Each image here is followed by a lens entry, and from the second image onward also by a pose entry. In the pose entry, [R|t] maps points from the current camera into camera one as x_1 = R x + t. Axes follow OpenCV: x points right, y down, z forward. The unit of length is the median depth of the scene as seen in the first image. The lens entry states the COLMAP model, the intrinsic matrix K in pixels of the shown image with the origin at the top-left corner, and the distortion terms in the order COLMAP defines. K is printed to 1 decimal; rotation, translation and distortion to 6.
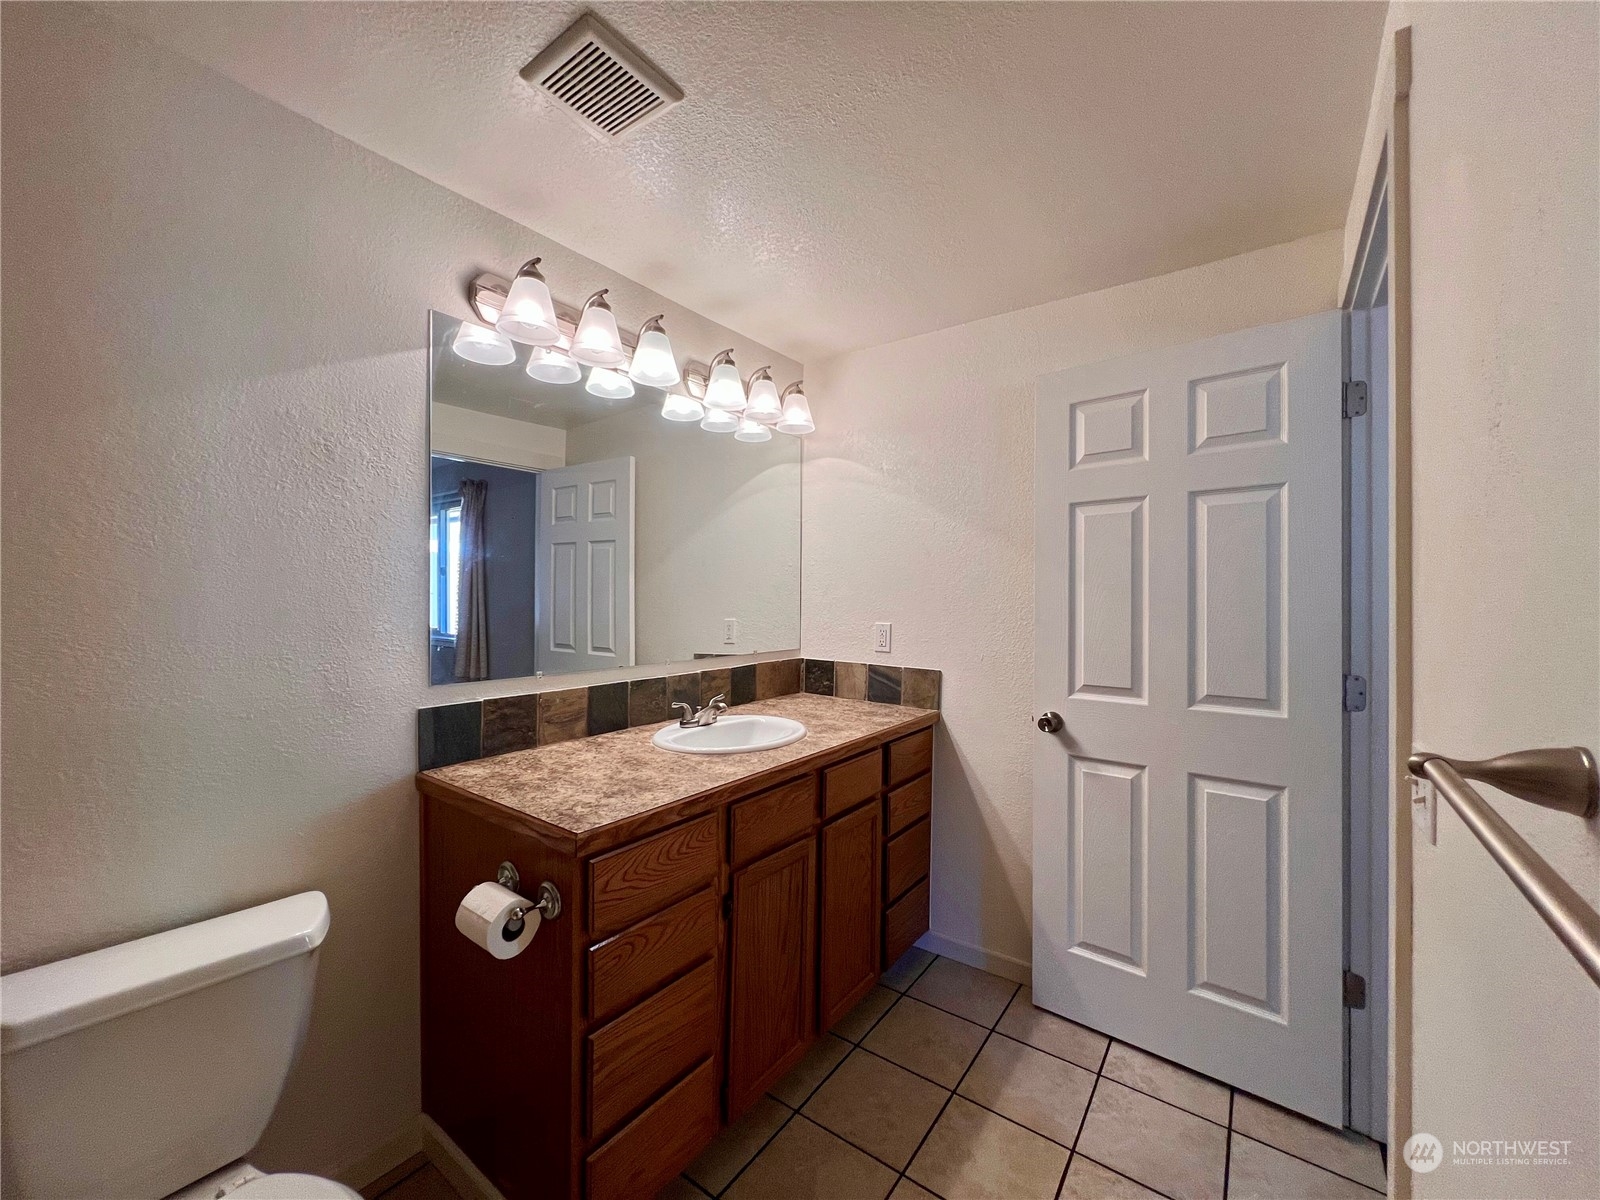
lens RADIAL K [[639.8, 0, 795.2], [0, 639.8, 596.0], [0, 0, 1]] dist [-0.004515, 0.001238]
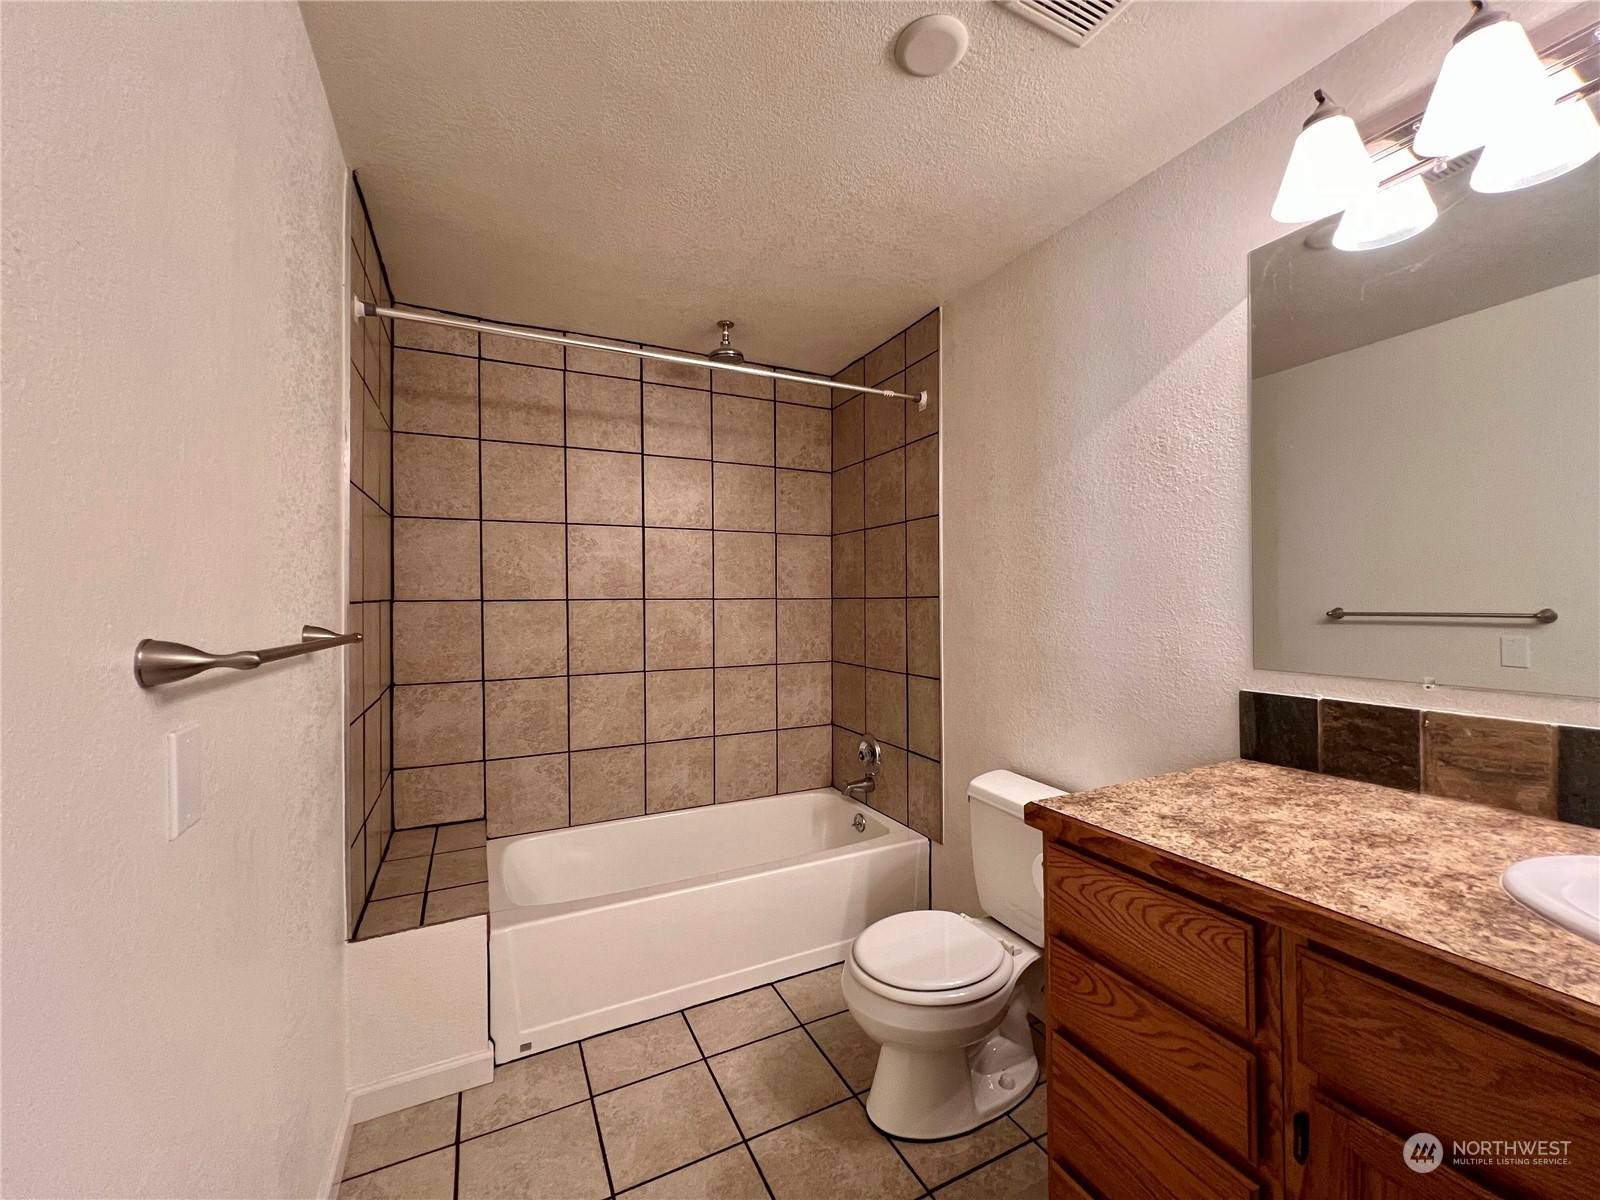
lens RADIAL K [[639.8, 0, 801.2], [0, 639.8, 601.5], [0, 0, 1]] dist [-0.004515, 0.001238]
pose [[-0.449578, -0.000546, -0.893241, 0.545531], [0.005842, 0.999977, -0.003552, 0.048282], [0.893222, -0.006815, -0.449564, 0.872972]]
